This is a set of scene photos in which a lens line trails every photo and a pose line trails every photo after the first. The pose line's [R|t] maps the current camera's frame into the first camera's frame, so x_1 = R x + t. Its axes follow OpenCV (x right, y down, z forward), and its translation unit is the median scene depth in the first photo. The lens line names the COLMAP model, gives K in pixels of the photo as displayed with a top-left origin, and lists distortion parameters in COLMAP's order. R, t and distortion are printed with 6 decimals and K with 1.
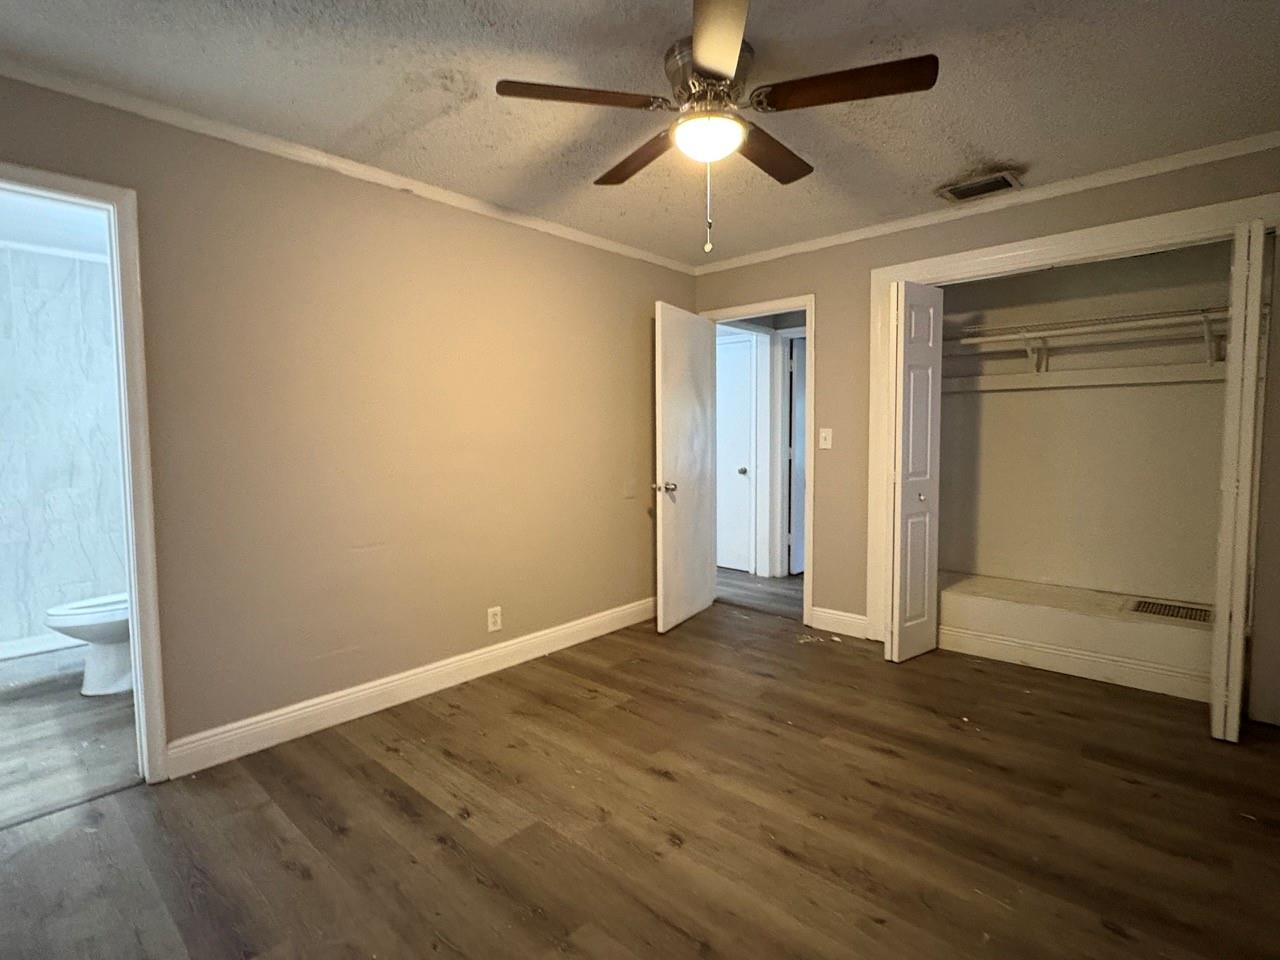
lens RADIAL K [[641.4, 0, 640.0], [0, 641.4, 480.0], [0, 0, 1]] dist [0.000616, 0.001217]
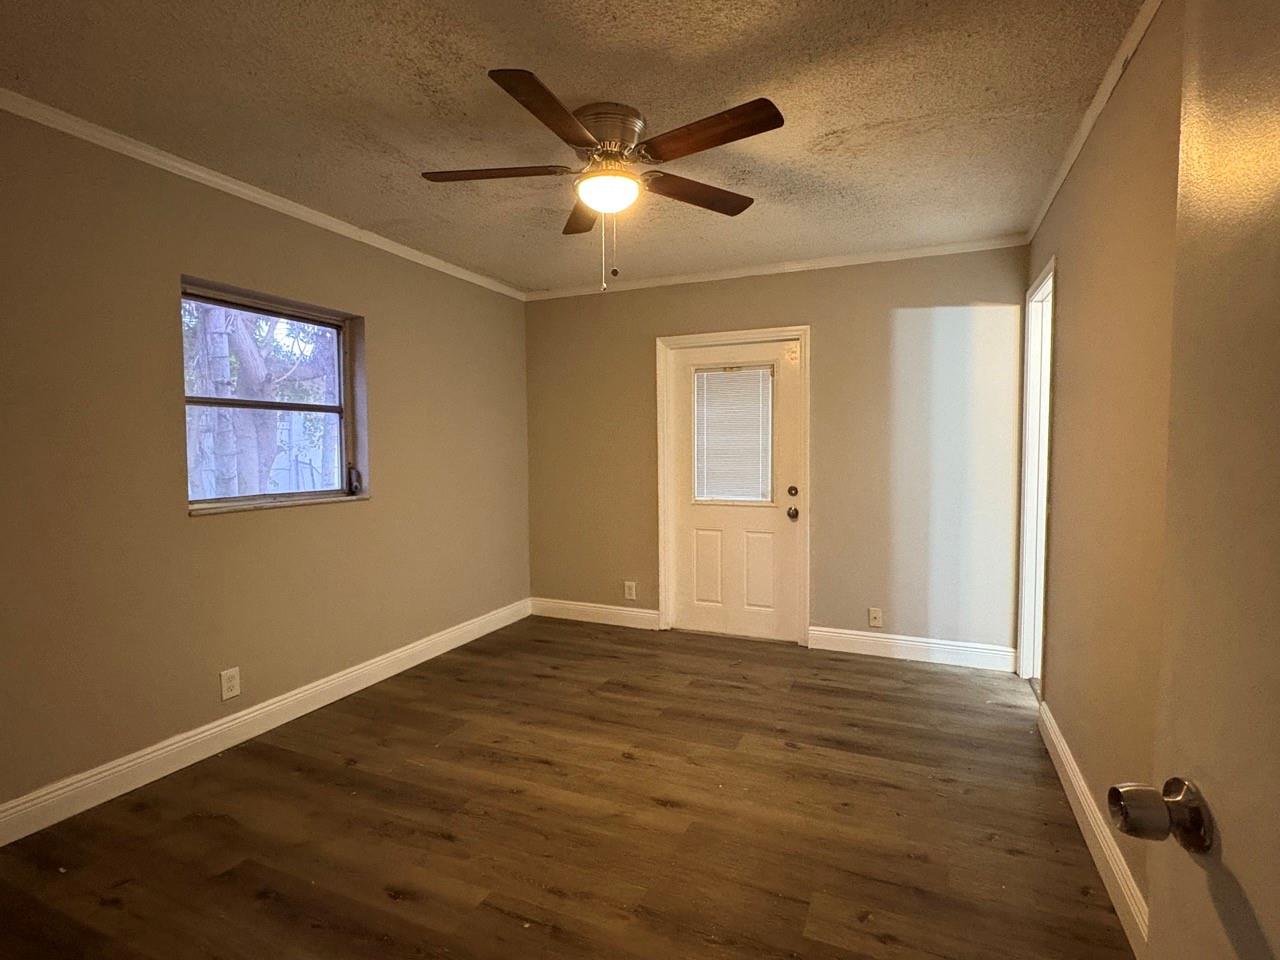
lens RADIAL K [[641.4, 0, 640.0], [0, 641.4, 480.0], [0, 0, 1]] dist [0.000616, 0.001217]
pose [[-0.948451, 0.032729, -0.315228, 0.399973], [-0.006422, 0.992464, 0.122365, -0.163395], [0.316858, 0.118081, -0.941094, 2.012754]]
